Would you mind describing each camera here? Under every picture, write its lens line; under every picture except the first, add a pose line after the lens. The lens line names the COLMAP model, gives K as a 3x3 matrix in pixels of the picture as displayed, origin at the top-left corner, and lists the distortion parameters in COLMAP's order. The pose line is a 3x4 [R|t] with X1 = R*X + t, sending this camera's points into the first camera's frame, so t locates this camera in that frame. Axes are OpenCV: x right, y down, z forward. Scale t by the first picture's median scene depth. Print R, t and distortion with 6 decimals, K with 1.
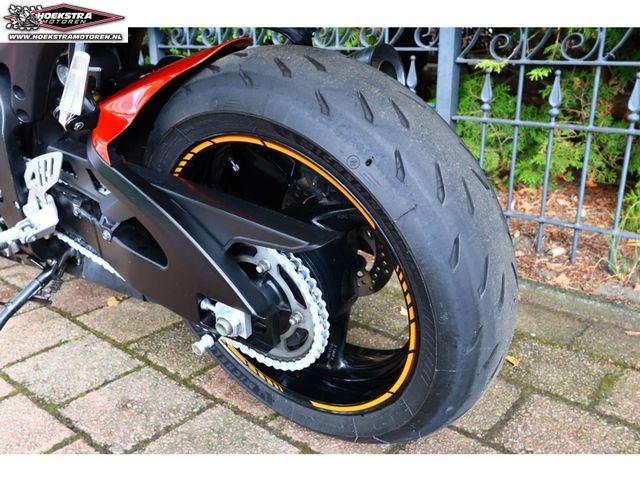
lens RADIAL K [[603.4, 0, 320.0], [0, 603.4, 240.0], [0, 0, 1]] dist [-0.000544, 0.006660]
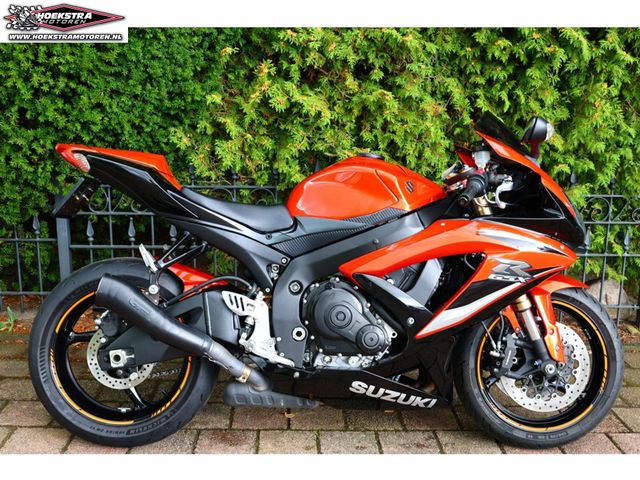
lens RADIAL K [[711.7, 0, 320.0], [0, 711.7, 240.0], [0, 0, 1]] dist [0.010882, -0.015364]
pose [[0.739656, -0.128271, 0.660648, -1.906487], [0.198866, 0.979489, -0.032471, -0.343270], [-0.642932, 0.155398, 0.749993, -0.611098]]
